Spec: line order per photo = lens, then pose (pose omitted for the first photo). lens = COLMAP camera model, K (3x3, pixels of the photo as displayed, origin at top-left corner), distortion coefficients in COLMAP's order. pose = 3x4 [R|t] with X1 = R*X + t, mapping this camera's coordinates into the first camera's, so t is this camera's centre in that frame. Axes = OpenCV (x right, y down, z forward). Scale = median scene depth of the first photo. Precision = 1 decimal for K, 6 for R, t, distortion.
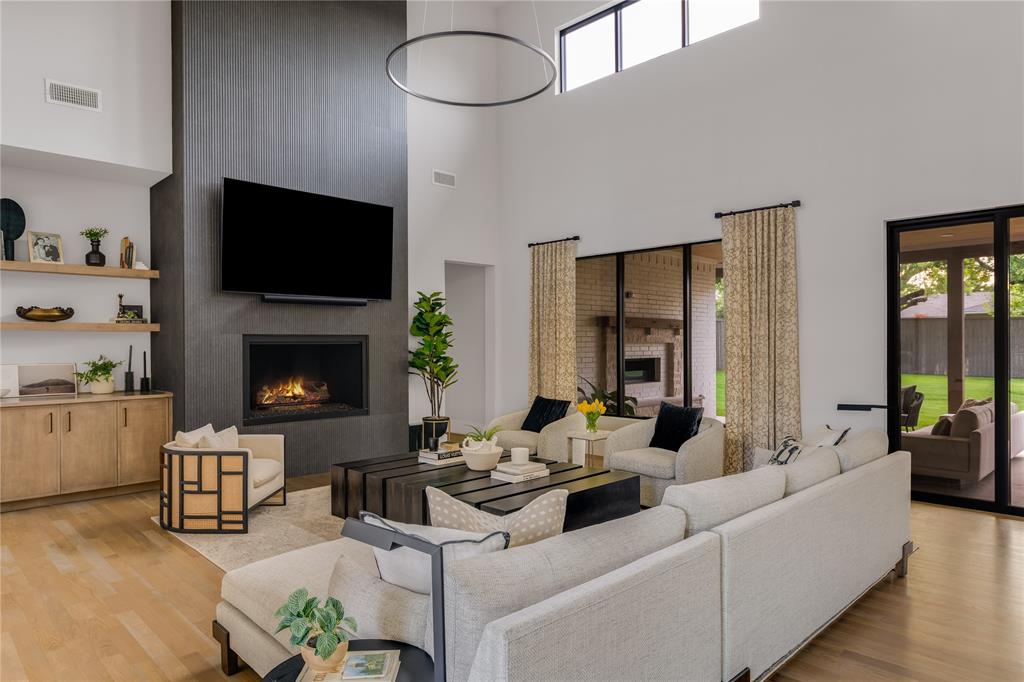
lens RADIAL K [[633.6, 0, 512.0], [0, 633.6, 341.0], [0, 0, 1]] dist [-0.005781, 0.001000]
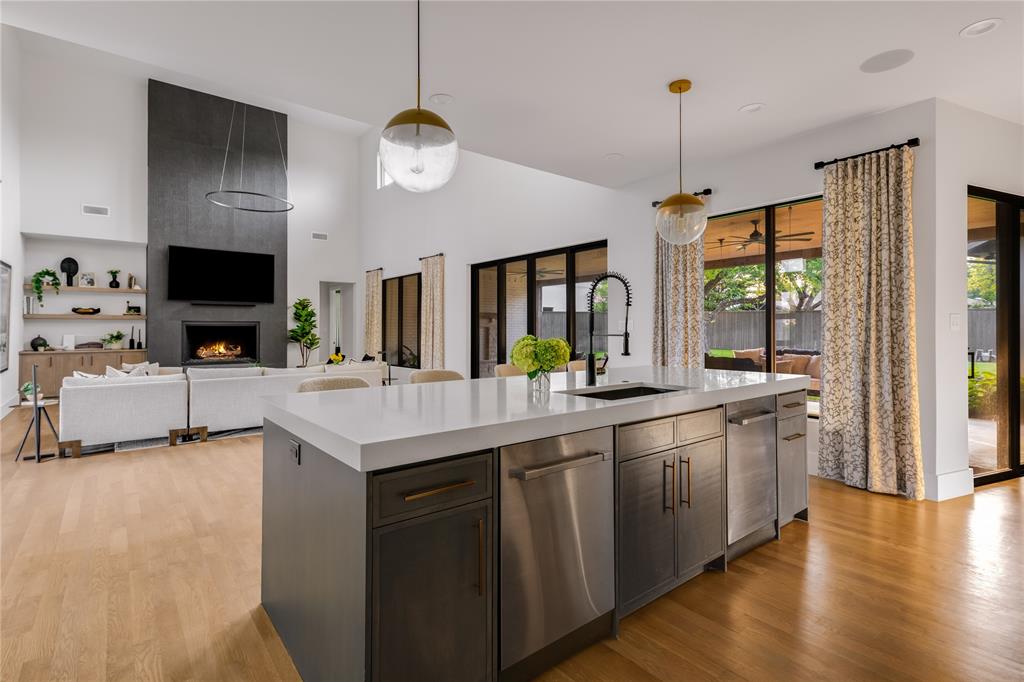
lens RADIAL K [[489.8, 0, 518.7], [0, 489.8, 325.4], [0, 0, 1]] dist [0.003309, 0.000025]
pose [[0.995752, 0.001849, -0.092056, 0.778493], [-0.002480, 0.999974, -0.006737, 0.011829], [0.092042, 0.006937, 0.995731, -0.461379]]
